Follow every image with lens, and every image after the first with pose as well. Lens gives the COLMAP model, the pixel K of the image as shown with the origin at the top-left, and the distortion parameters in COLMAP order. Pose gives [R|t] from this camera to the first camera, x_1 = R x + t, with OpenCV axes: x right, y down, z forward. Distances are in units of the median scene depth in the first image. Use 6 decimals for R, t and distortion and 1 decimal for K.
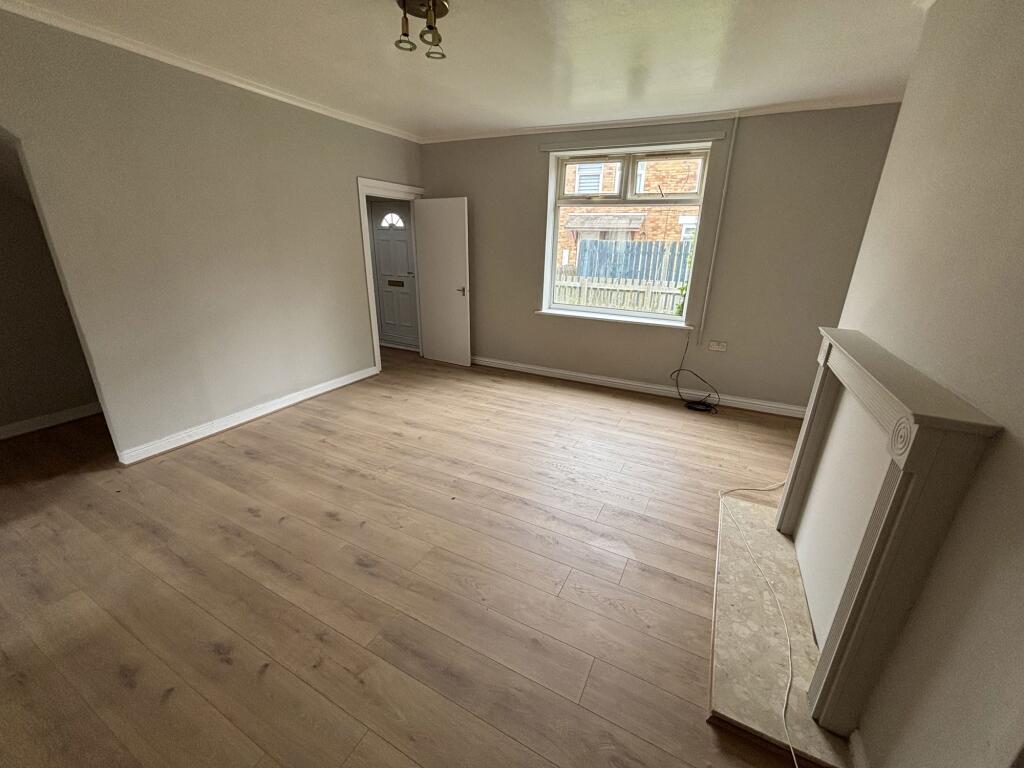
lens RADIAL K [[411.9, 0, 509.7], [0, 411.9, 382.1], [0, 0, 1]] dist [0.004578, 0.000190]
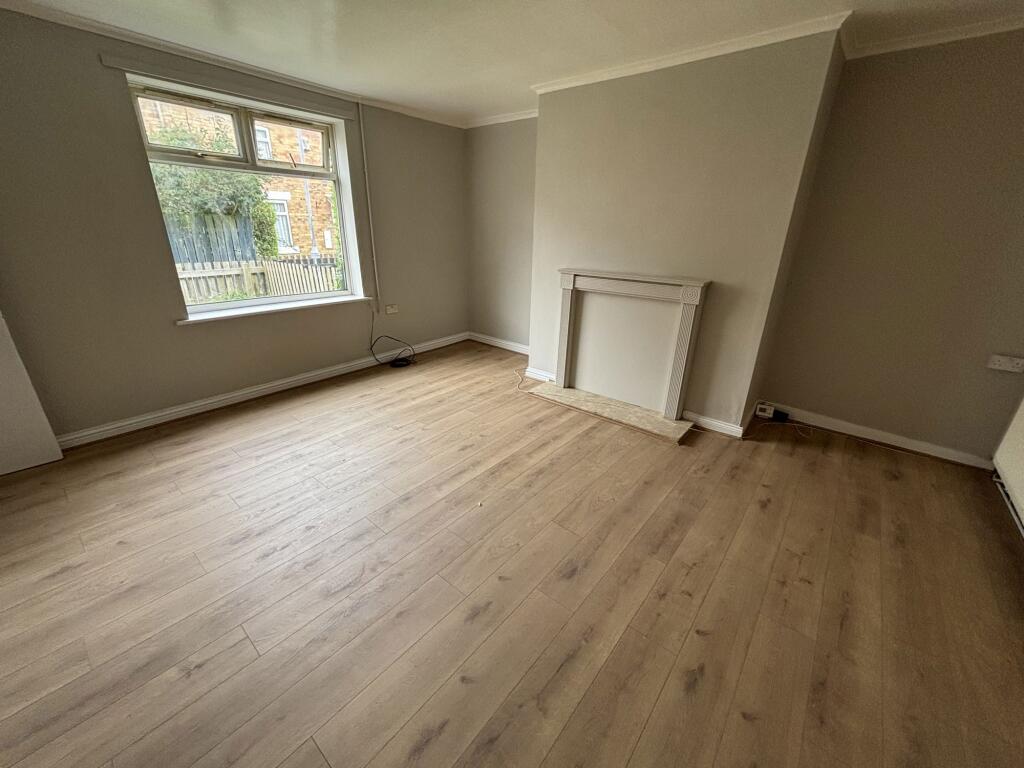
lens RADIAL K [[411.9, 0, 509.7], [0, 411.9, 382.1], [0, 0, 1]] dist [0.004578, 0.000190]
pose [[0.215263, -0.366606, 0.905131, -0.563538], [0.305470, 0.905626, 0.294159, -0.144244], [-0.927551, 0.213168, 0.306934, 0.389967]]
